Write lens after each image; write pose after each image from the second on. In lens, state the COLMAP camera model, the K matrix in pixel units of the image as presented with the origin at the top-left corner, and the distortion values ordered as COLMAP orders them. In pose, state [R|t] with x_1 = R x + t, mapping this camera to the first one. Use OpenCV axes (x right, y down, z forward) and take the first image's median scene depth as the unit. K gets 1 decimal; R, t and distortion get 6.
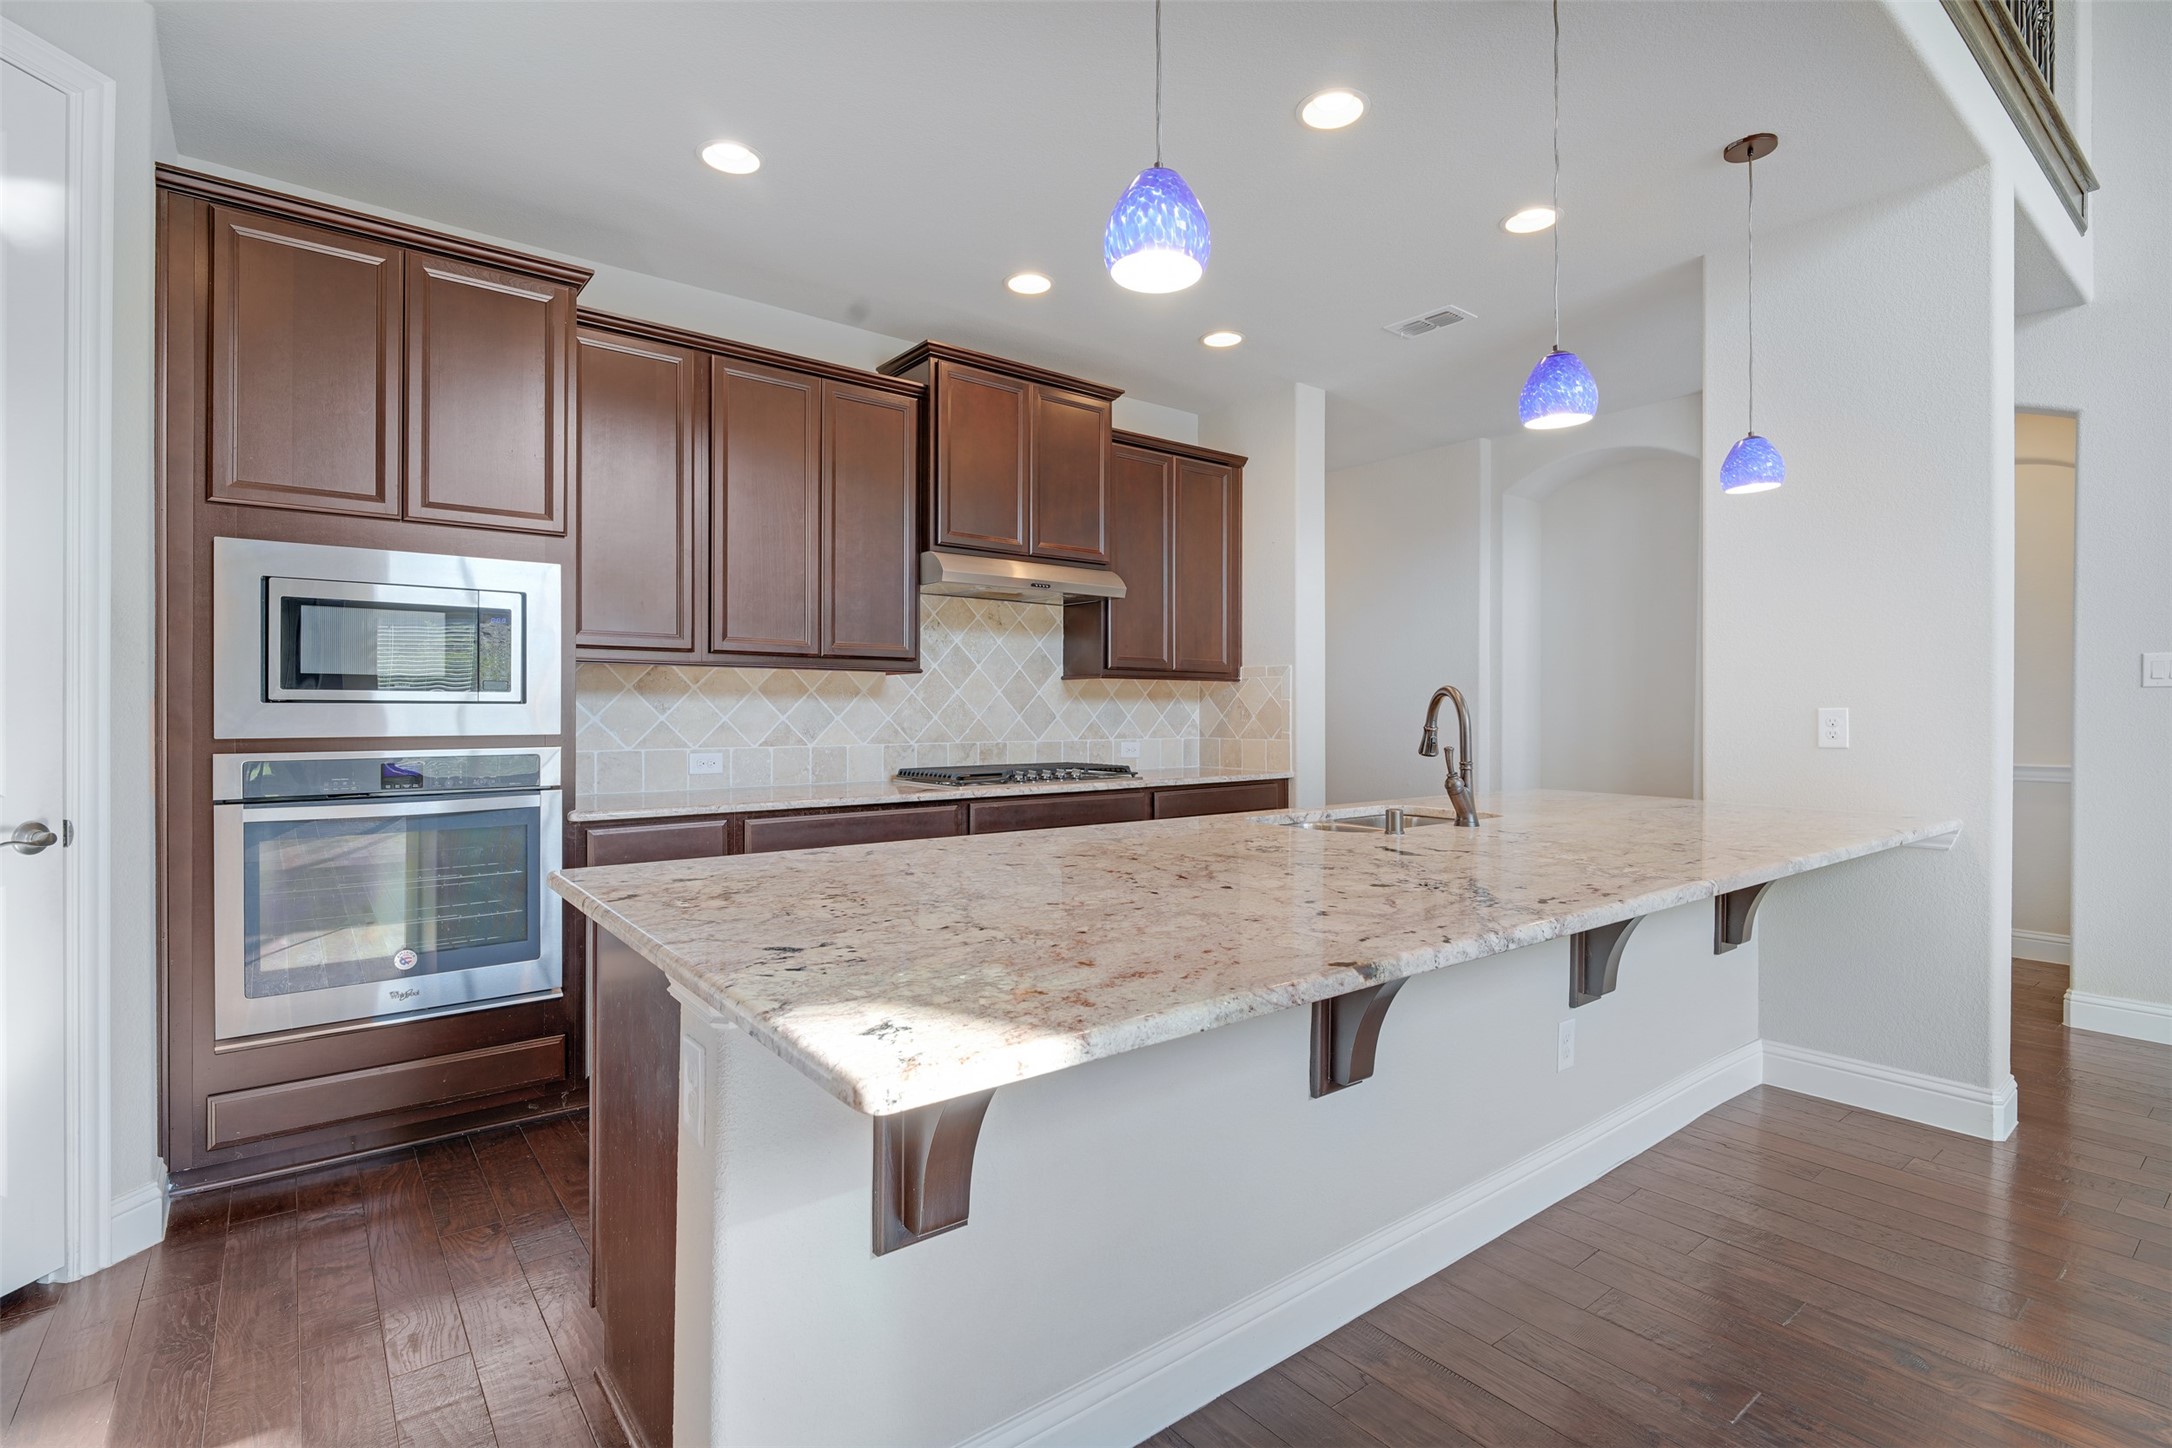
lens RADIAL K [[1015.5, 0, 1080.2], [0, 1015.5, 714.1], [0, 0, 1]] dist [0.000226, -0.002647]
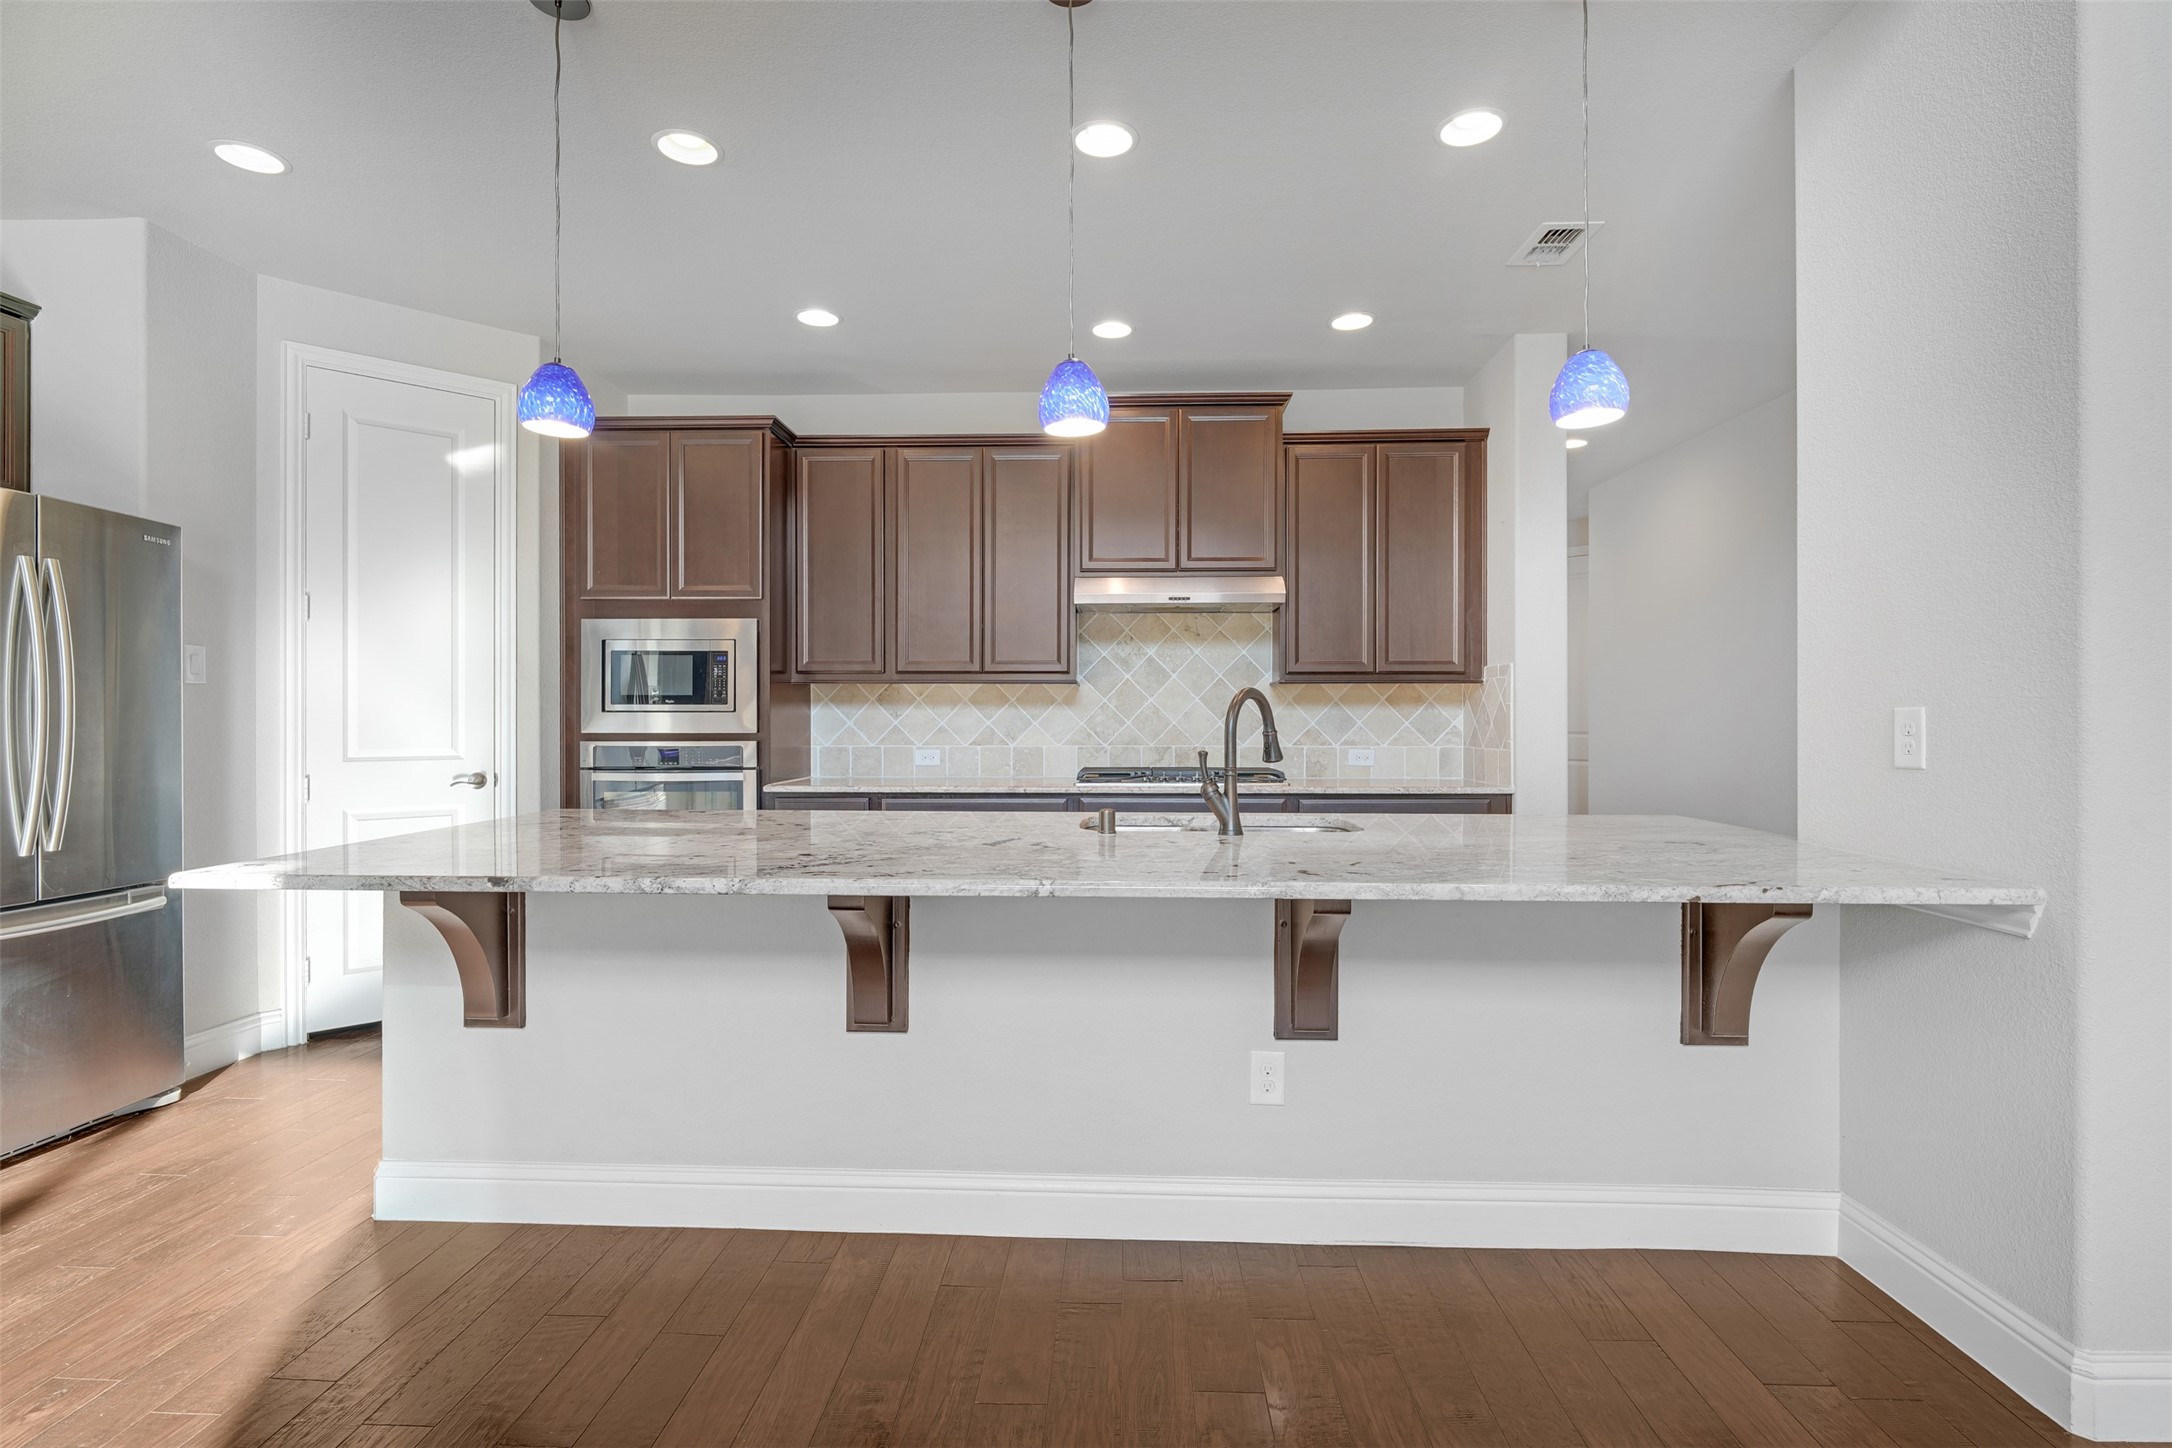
lens RADIAL K [[1015.5, 0, 1074.1], [0, 1015.5, 724.4], [0, 0, 1]] dist [0.000226, -0.002647]
pose [[0.763218, 0.001053, -0.646140, 0.596266], [-0.000578, 0.999999, 0.000946, 0.004440], [0.646140, -0.000349, 0.763218, 0.121345]]
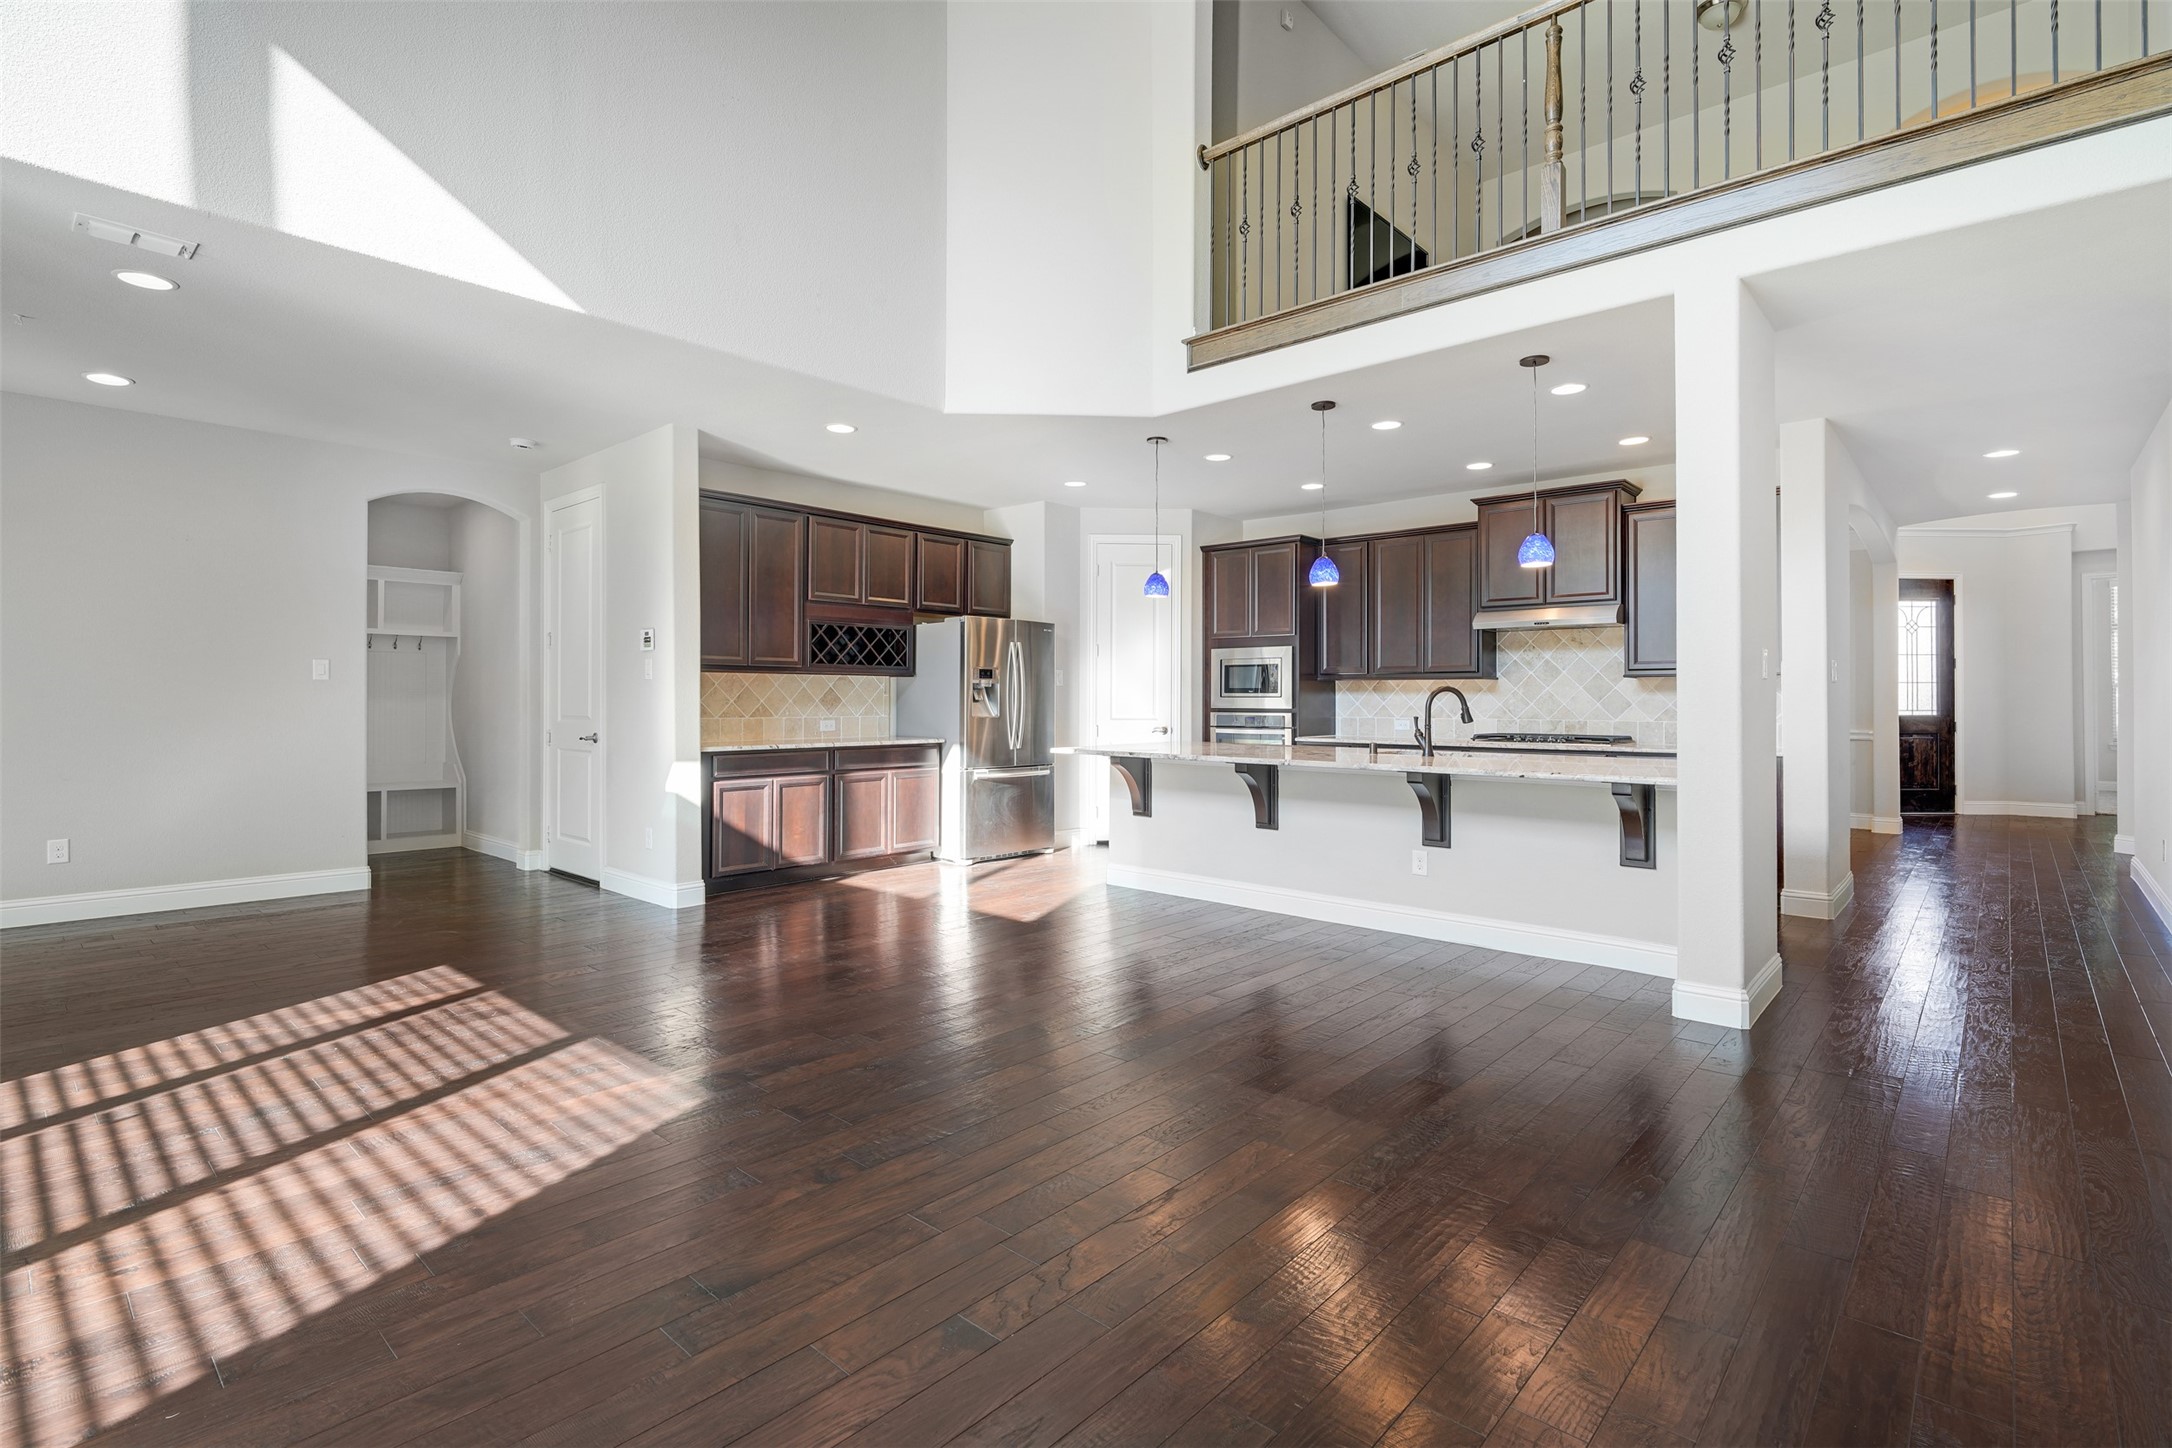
lens RADIAL K [[1015.5, 0, 1087.4], [0, 1015.5, 705.8], [0, 0, 1]] dist [0.000226, -0.002647]
pose [[0.176548, 0.003963, -0.984284, 1.531637], [-0.005559, 0.999980, 0.003029, 0.005945], [0.984276, 0.004936, 0.176566, -0.014444]]
